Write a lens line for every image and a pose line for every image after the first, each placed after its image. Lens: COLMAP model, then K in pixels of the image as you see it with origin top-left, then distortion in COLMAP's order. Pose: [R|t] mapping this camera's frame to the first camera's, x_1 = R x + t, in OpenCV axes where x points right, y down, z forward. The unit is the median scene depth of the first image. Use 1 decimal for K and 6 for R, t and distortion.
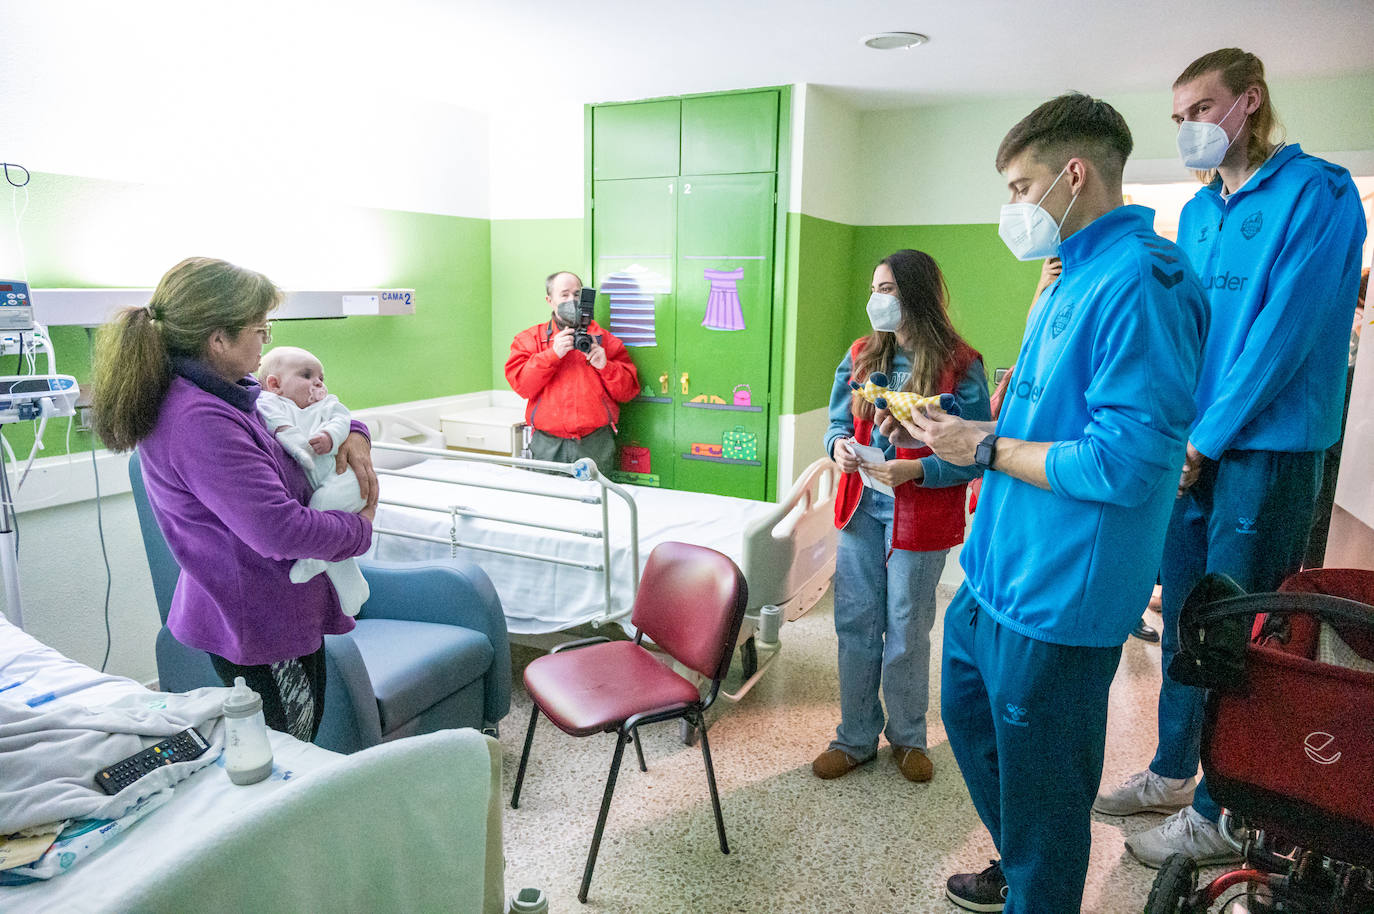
lens RADIAL K [[936.2, 0, 684.9], [0, 936.2, 472.8], [0, 0, 1]] dist [-0.071742, 0.003417]
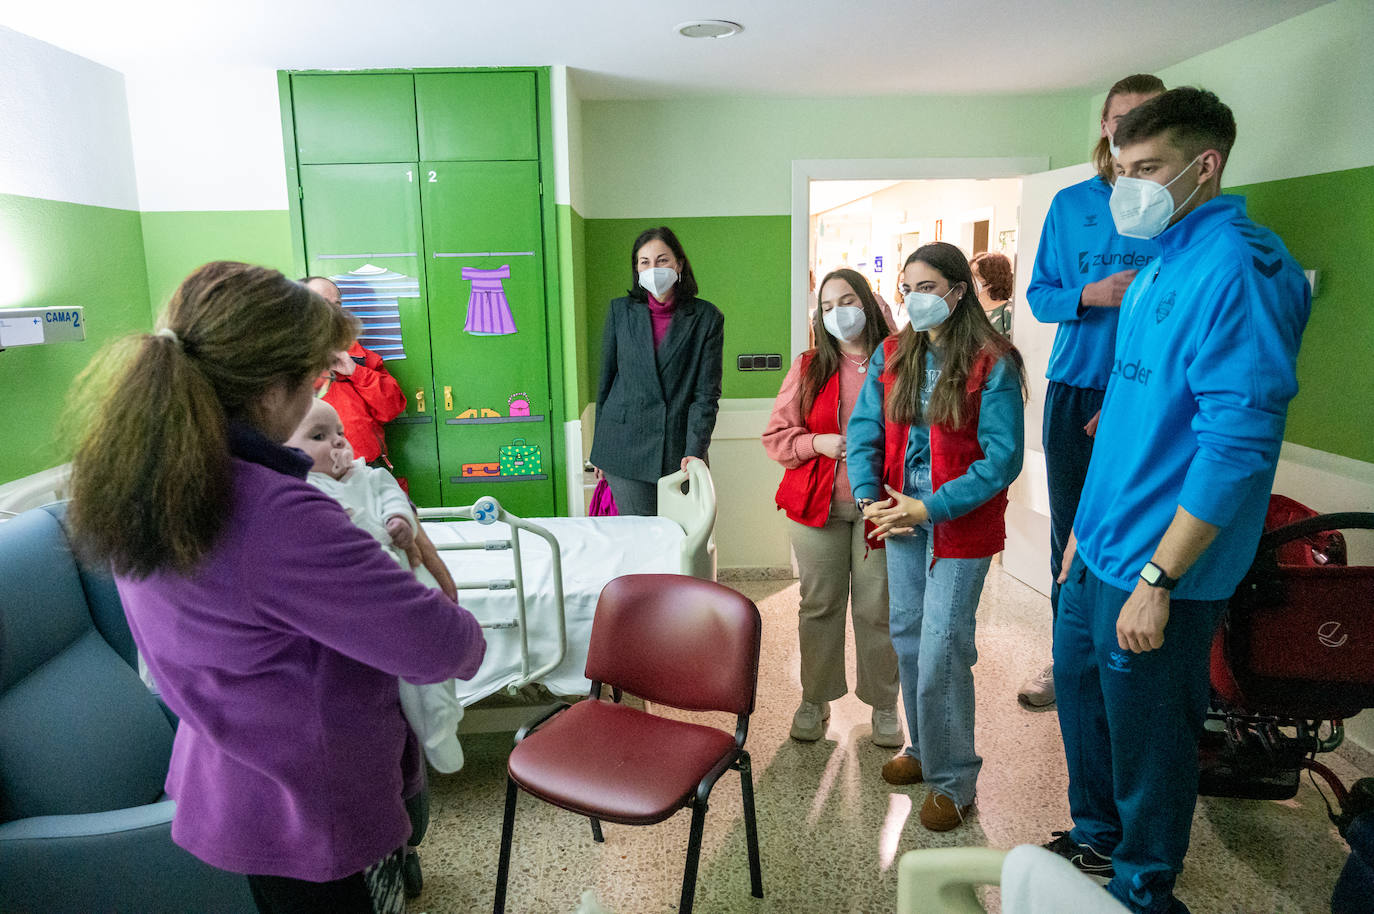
lens RADIAL K [[923.8, 0, 687.0], [0, 923.8, 457.0], [0, 0, 1]] dist [-0.045323, 0.008067]
pose [[0.850652, -0.126651, 0.510246, -0.281164], [0.130912, 0.991006, 0.027734, -0.038459], [-0.509169, 0.043205, 0.859581, 0.154409]]
